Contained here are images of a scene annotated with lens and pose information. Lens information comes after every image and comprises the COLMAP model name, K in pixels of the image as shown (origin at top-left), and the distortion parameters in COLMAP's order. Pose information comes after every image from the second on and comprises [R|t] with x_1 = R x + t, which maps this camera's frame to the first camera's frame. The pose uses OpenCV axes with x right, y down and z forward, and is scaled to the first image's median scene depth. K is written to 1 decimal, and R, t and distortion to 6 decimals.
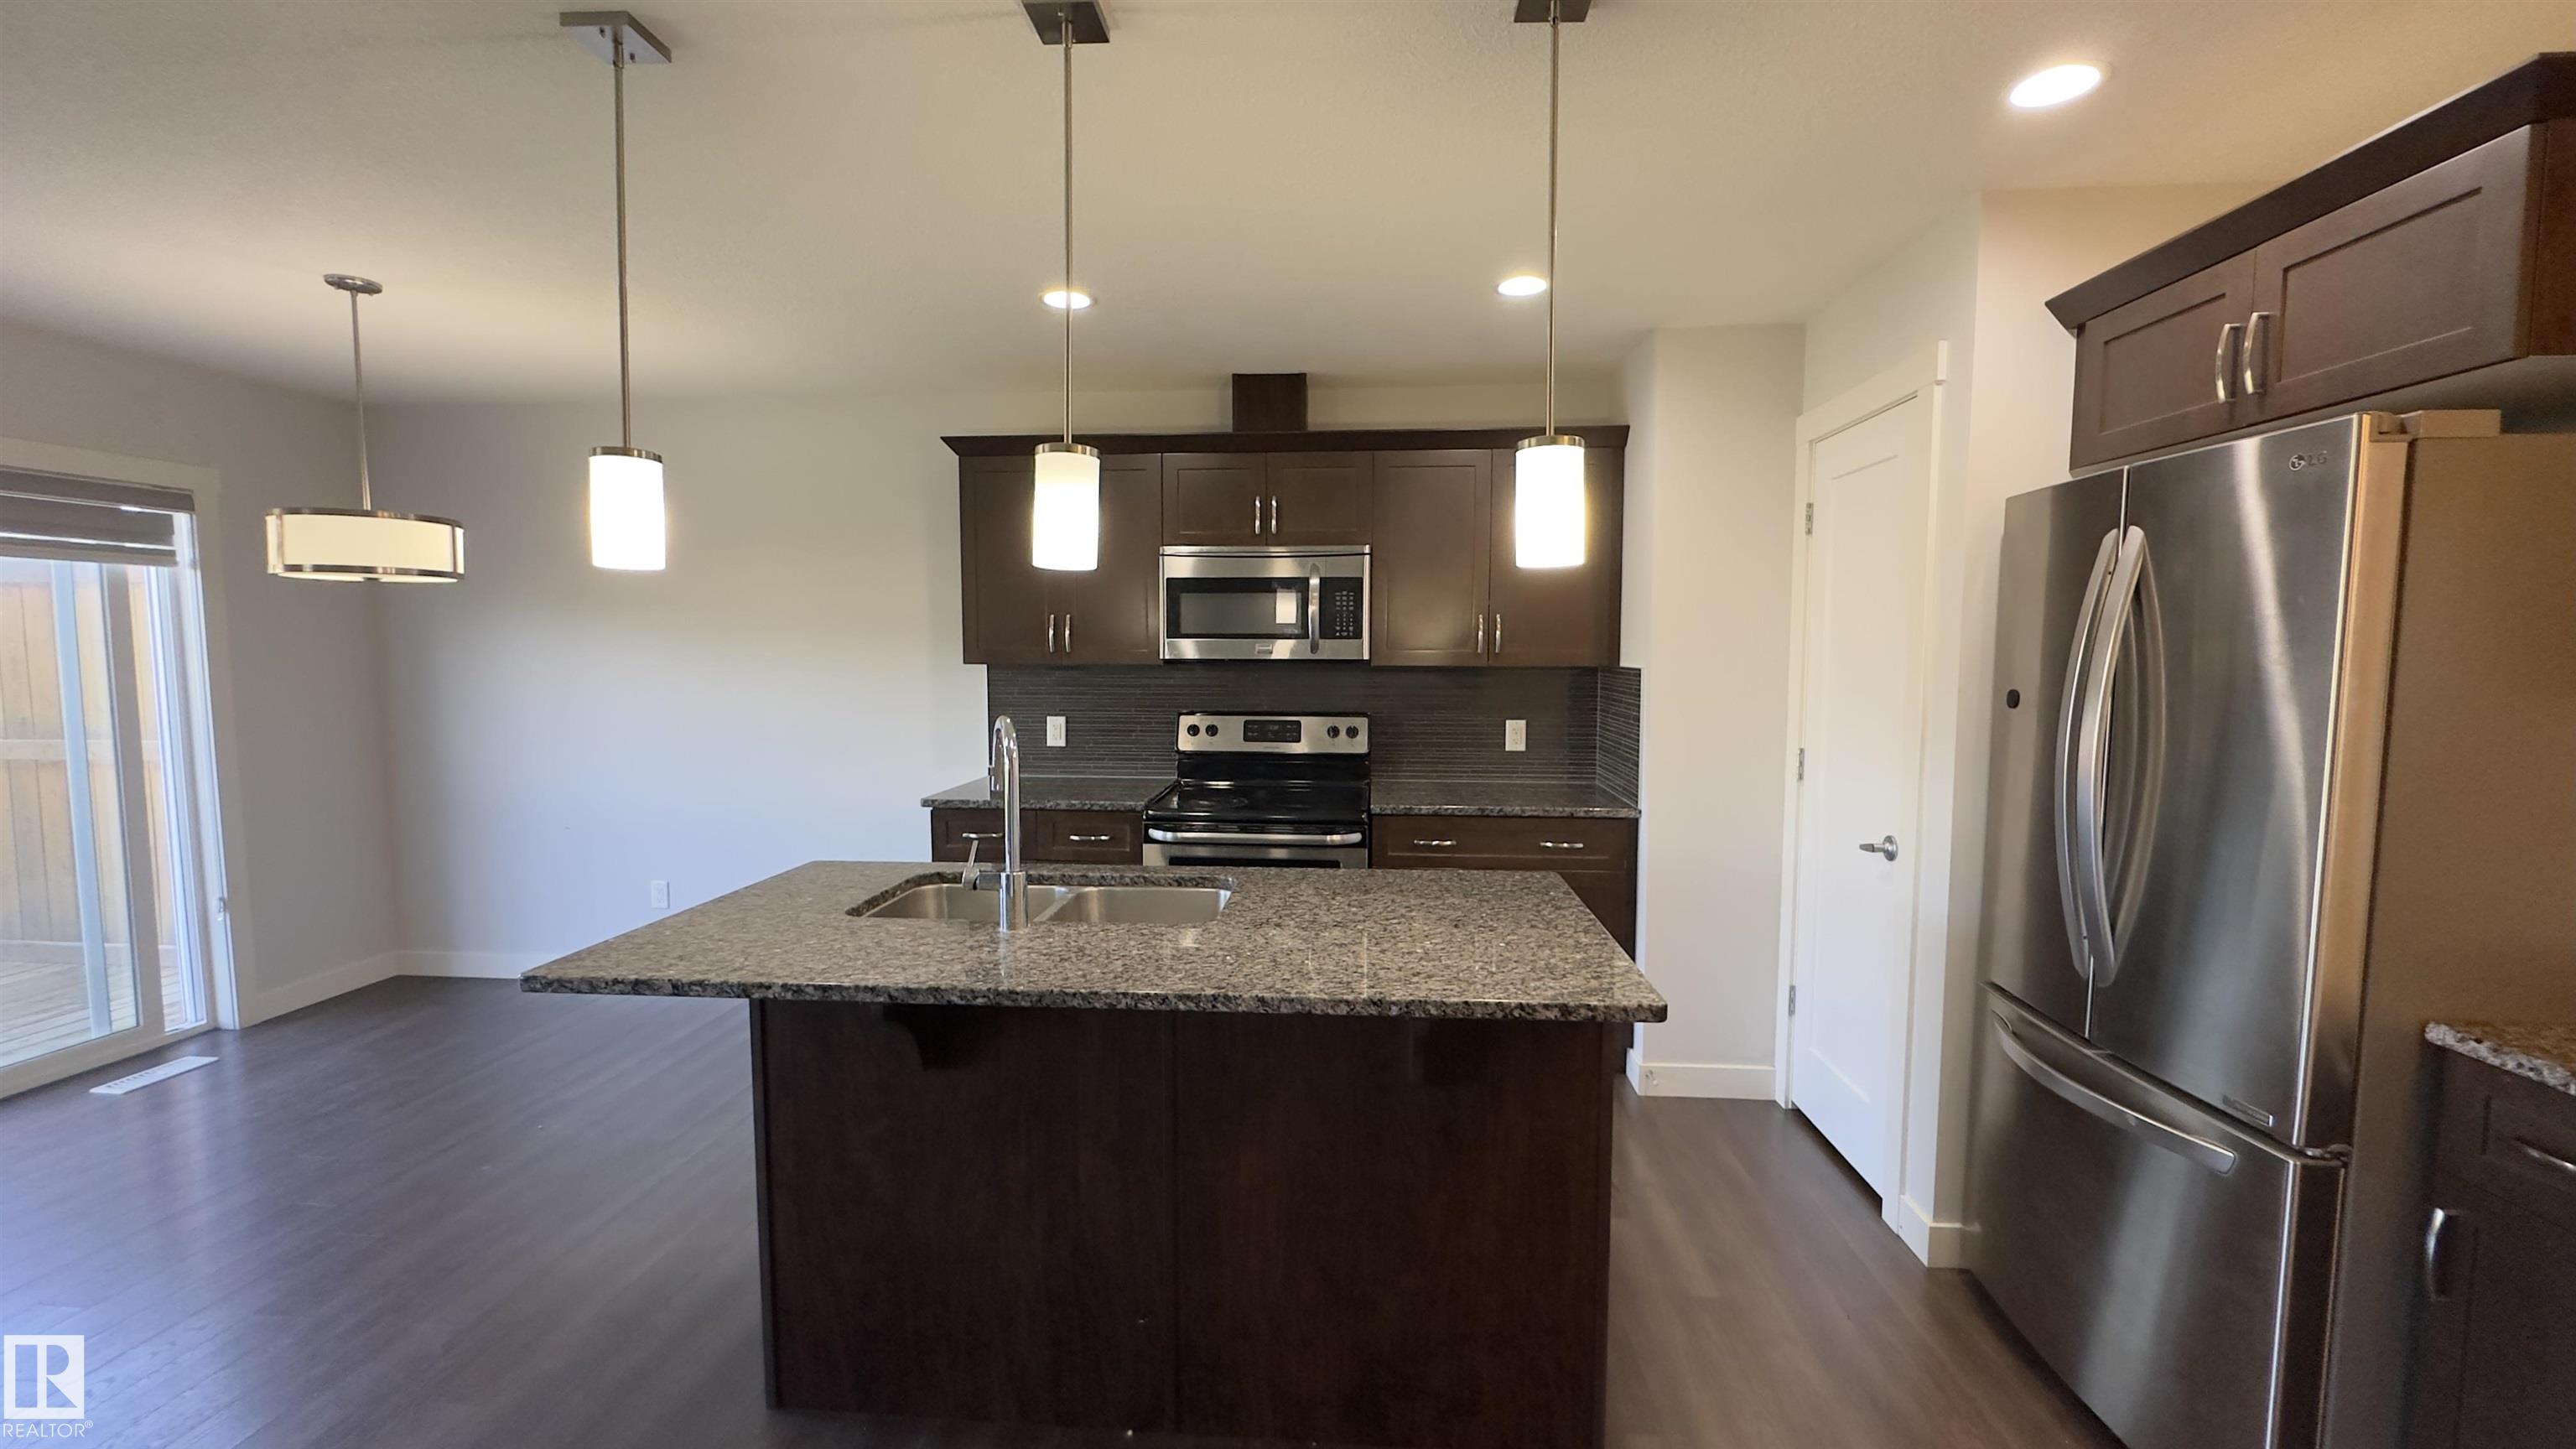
lens RADIAL K [[1029.2, 0, 1281.8], [0, 1029.2, 725.5], [0, 0, 1]] dist [-0.003242, 0.001158]
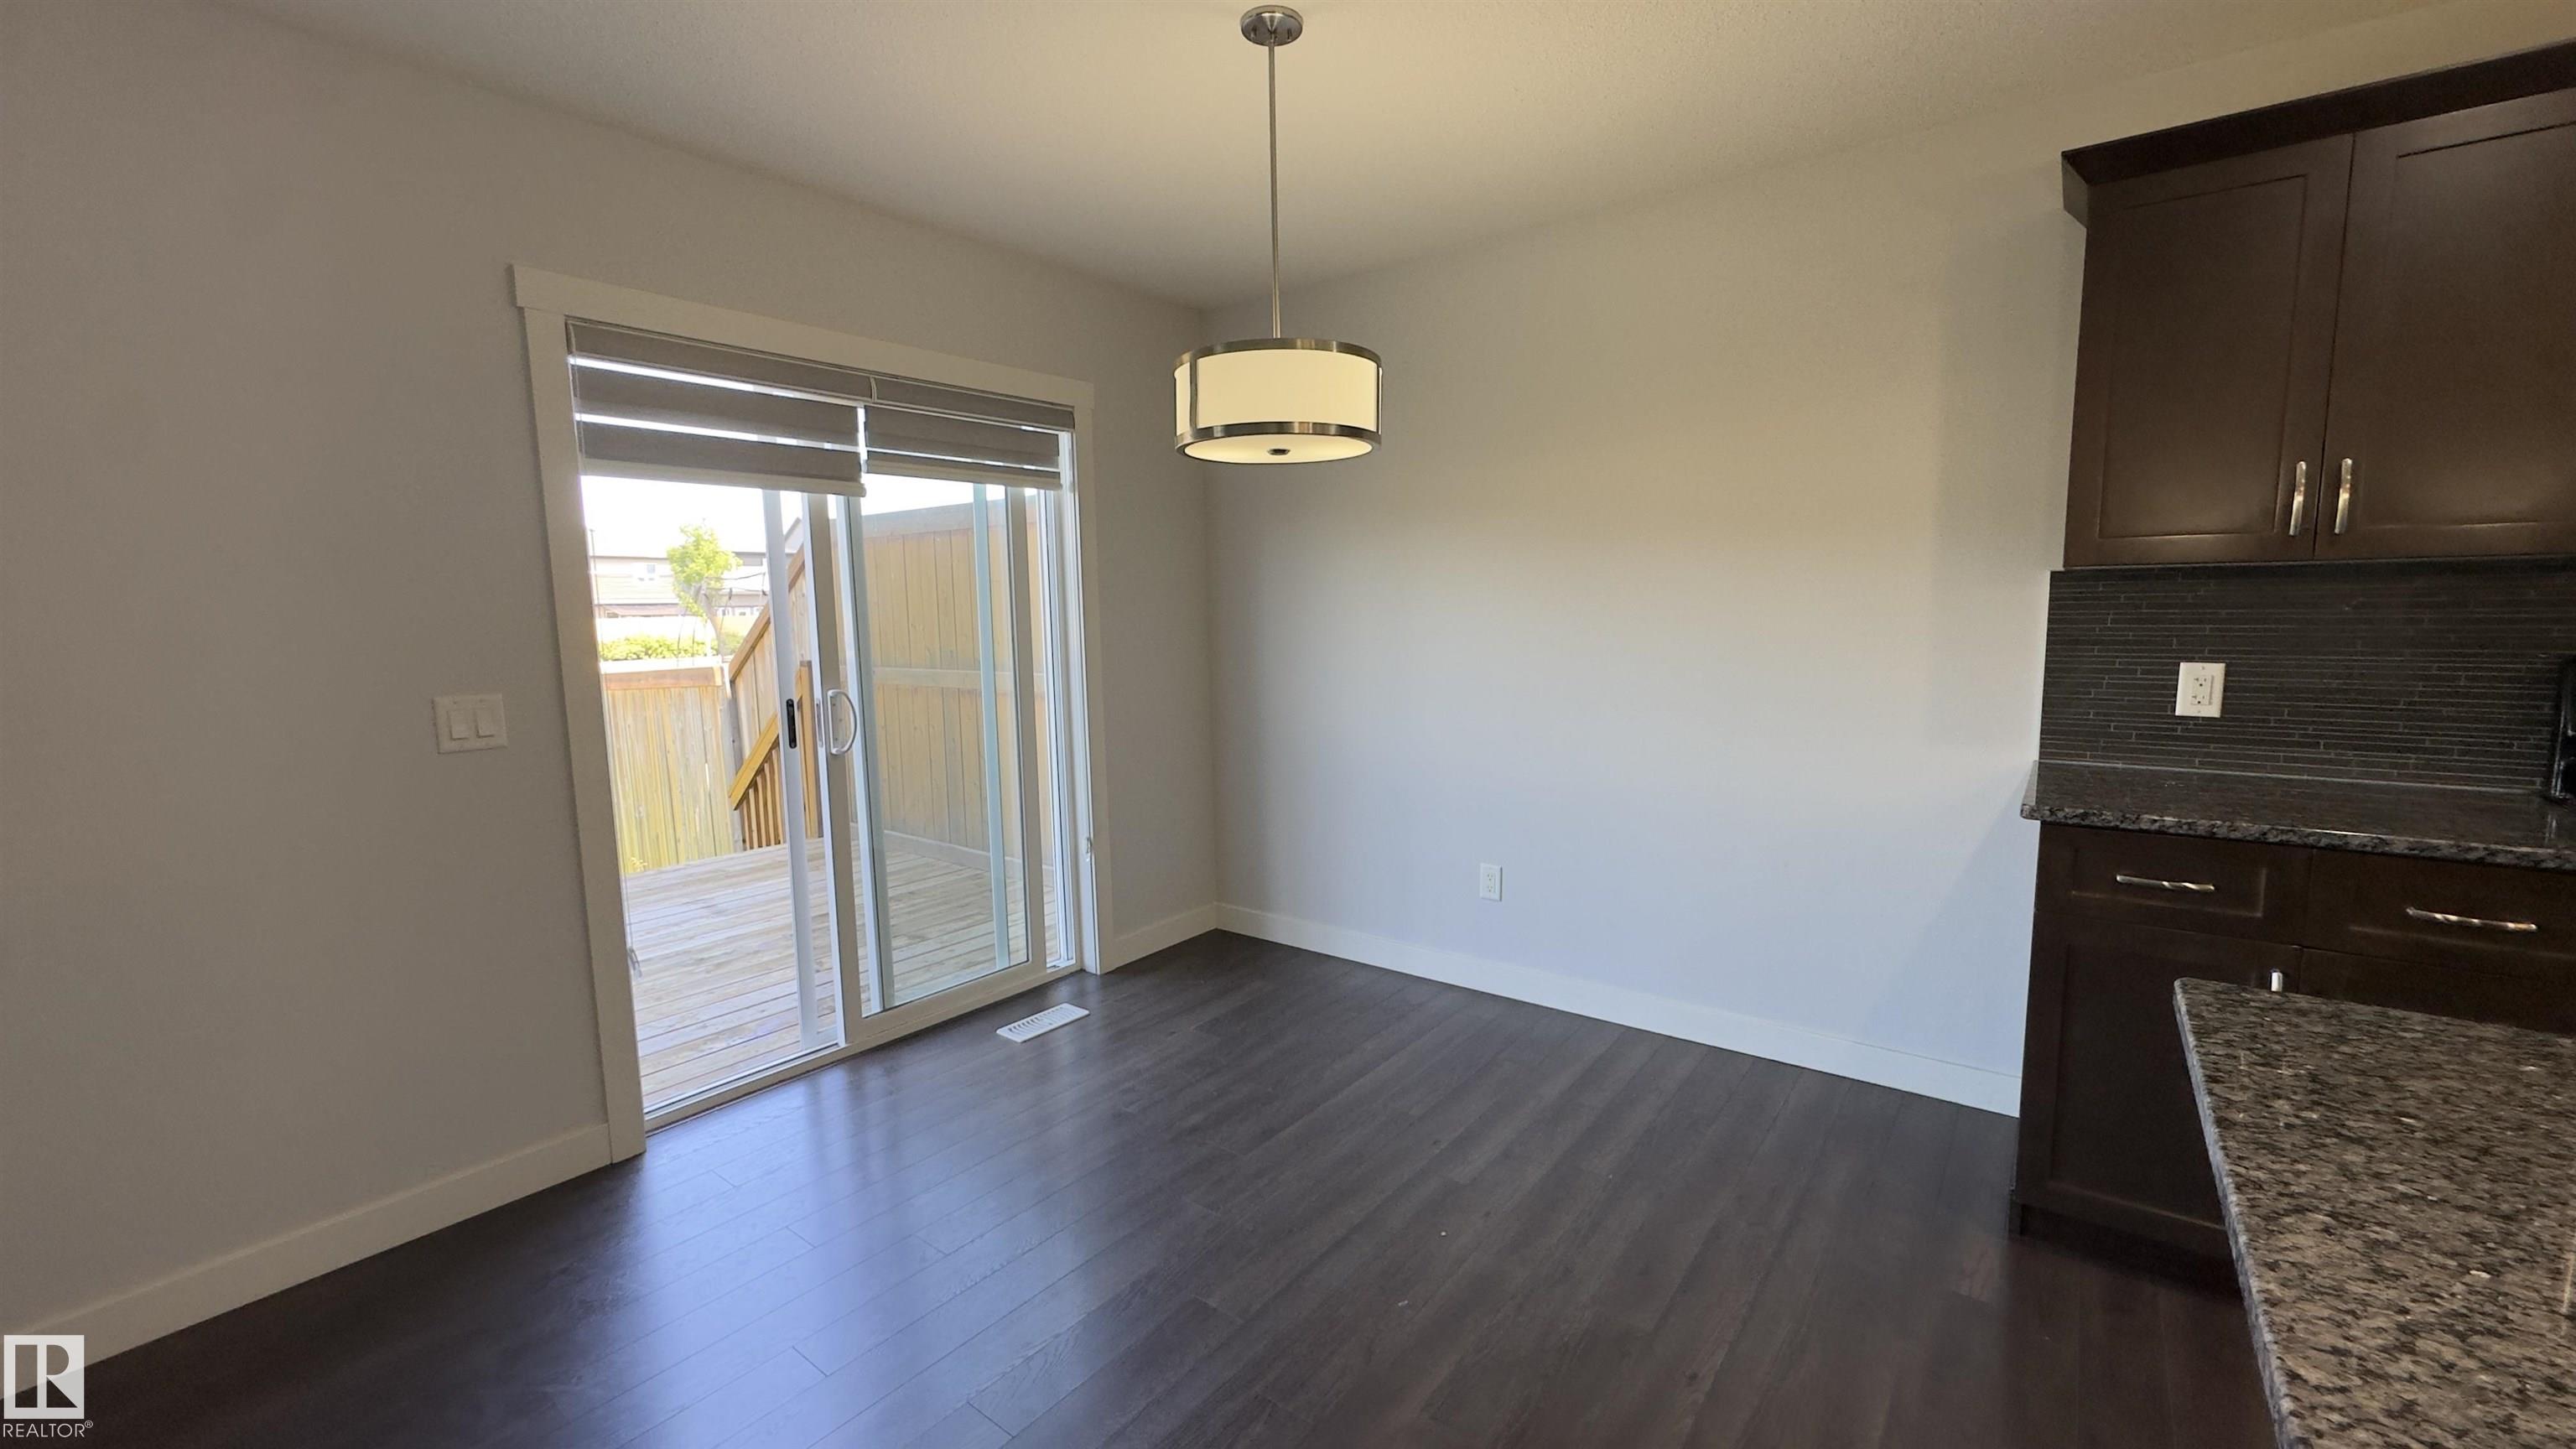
lens RADIAL K [[1029.2, 0, 1290.1], [0, 1029.2, 726.9], [0, 0, 1]] dist [-0.003242, 0.001158]
pose [[0.843030, 0.048890, -0.535640, -0.403241], [-0.022963, 0.998224, 0.054971, 0.007962], [0.537376, -0.034043, 0.842655, 0.326418]]
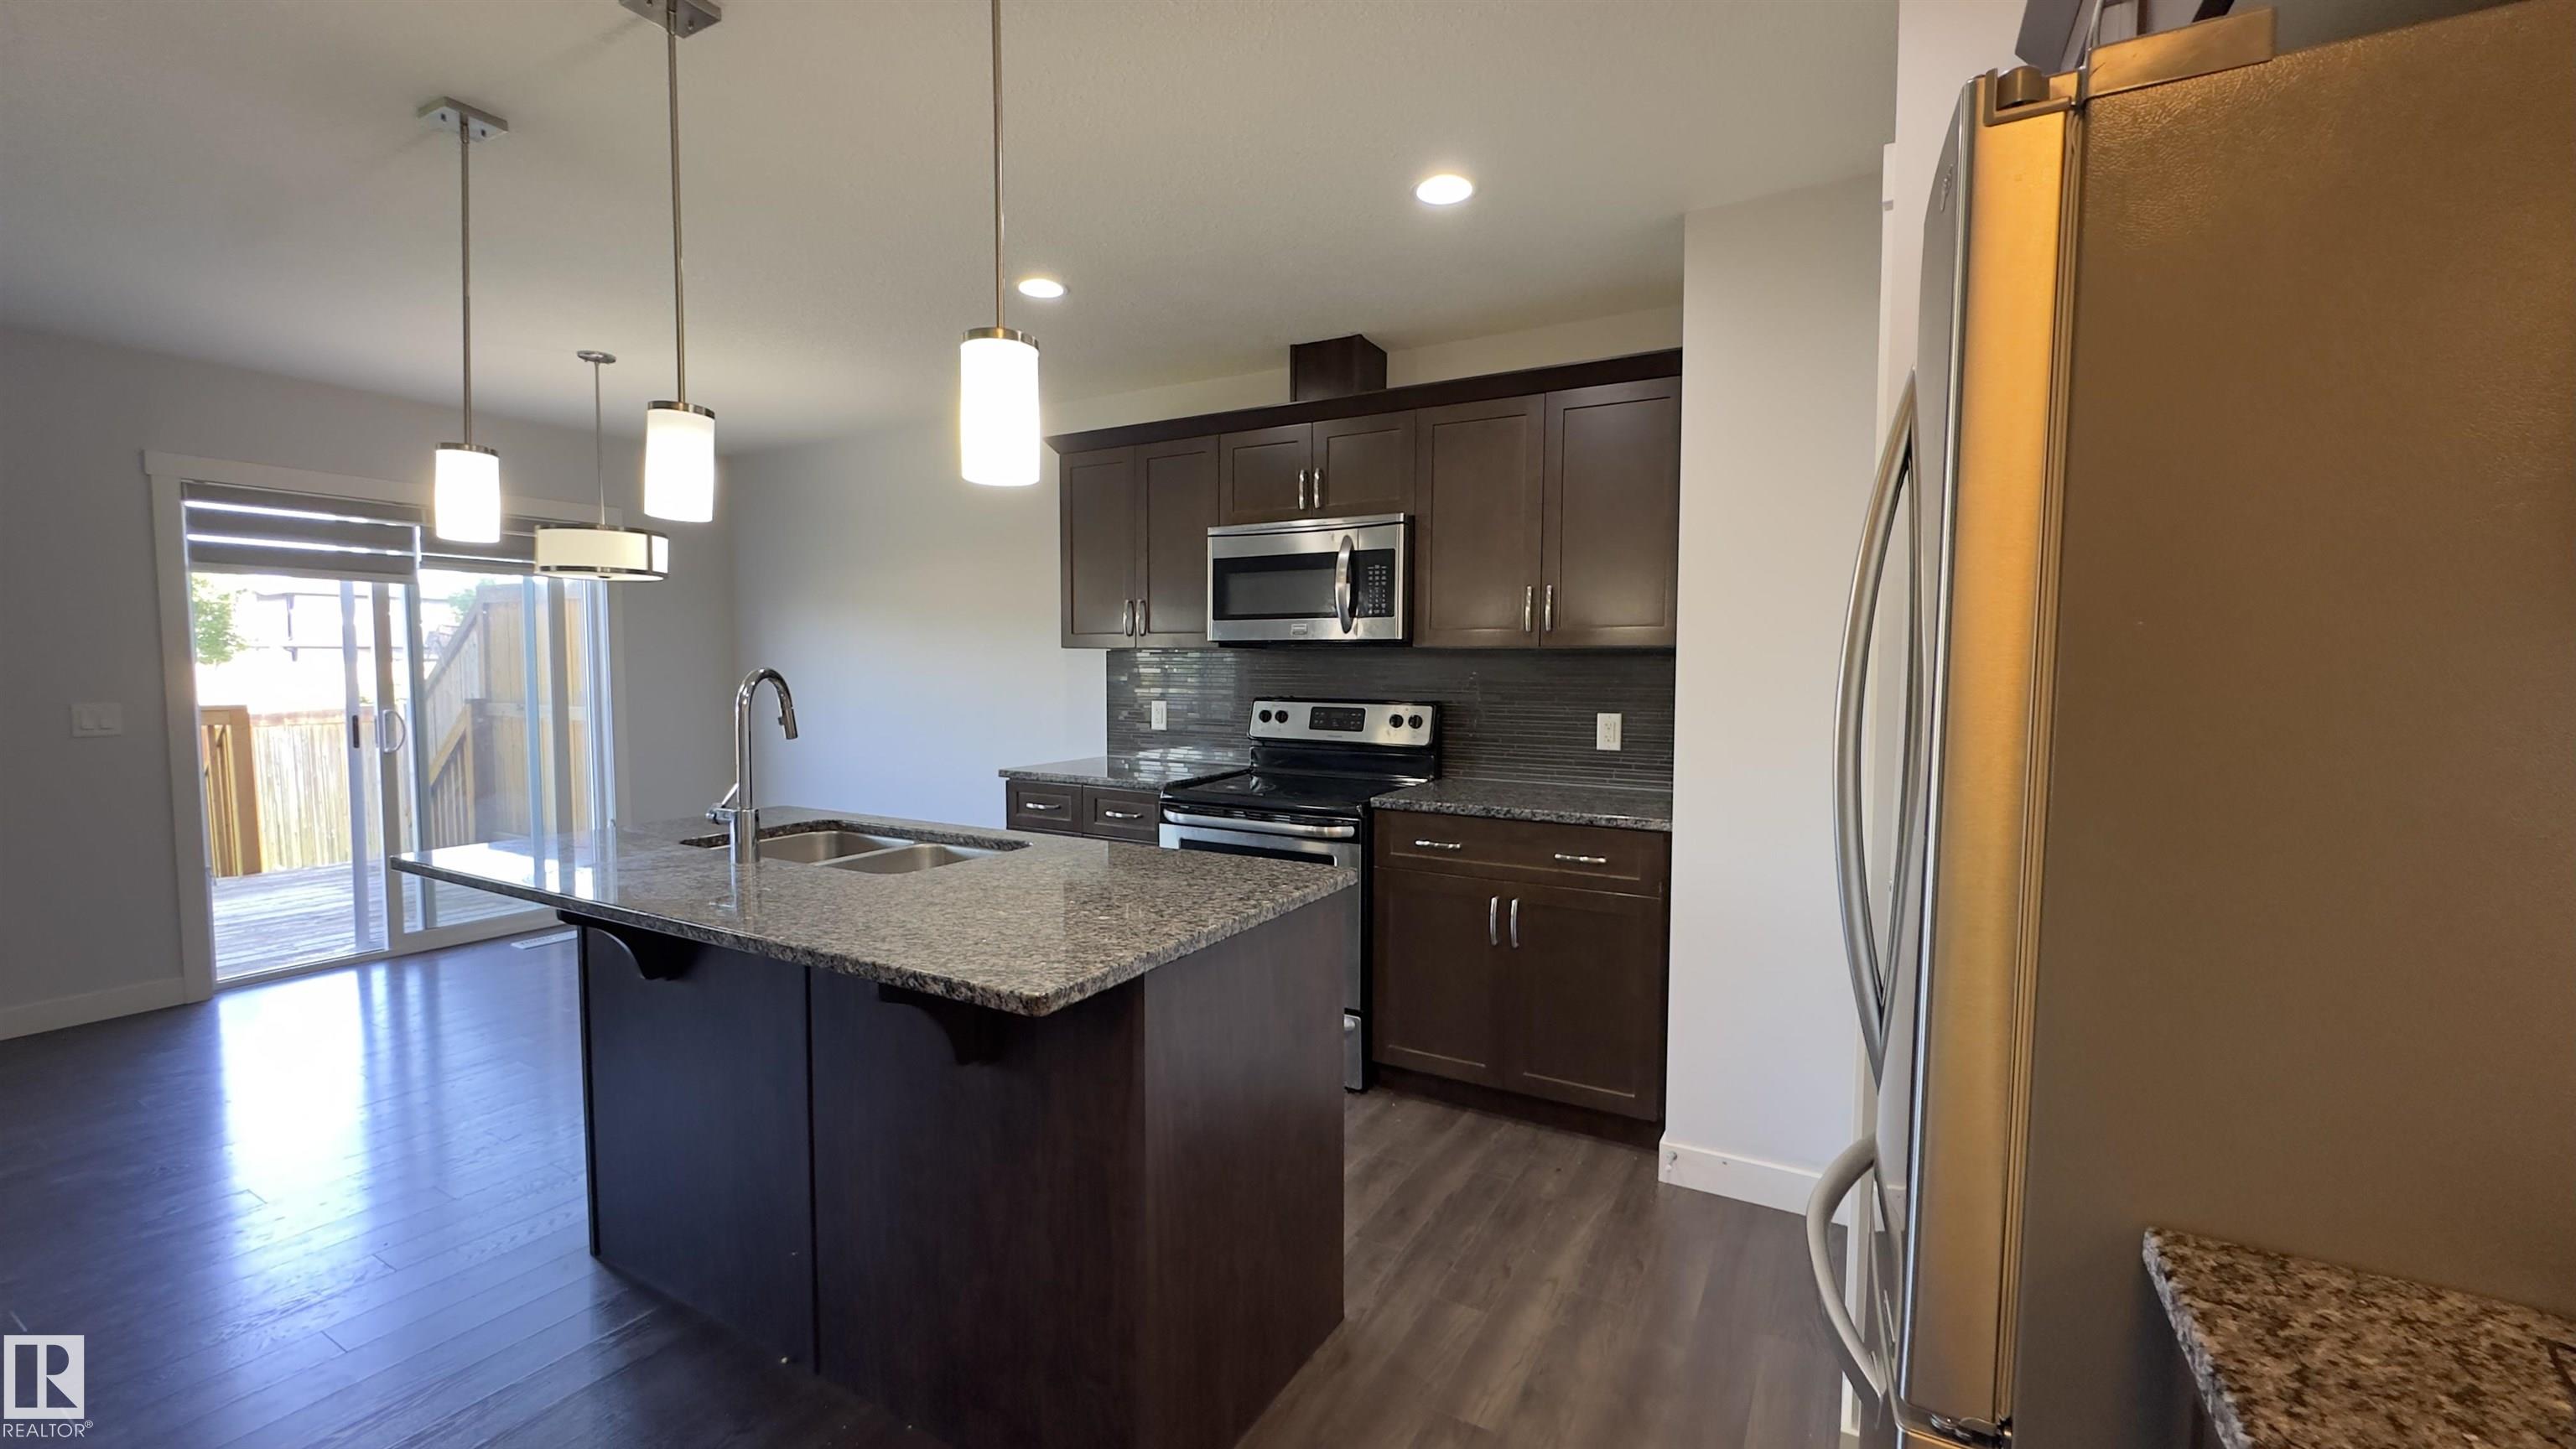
lens RADIAL K [[1029.2, 0, 1282.9], [0, 1029.2, 724.3], [0, 0, 1]] dist [-0.003242, 0.001158]
pose [[0.906033, 0.027546, -0.422310, 0.393968], [-0.034673, 0.999356, -0.009203, 0.023718], [0.421785, 0.022980, 0.906405, 0.143898]]
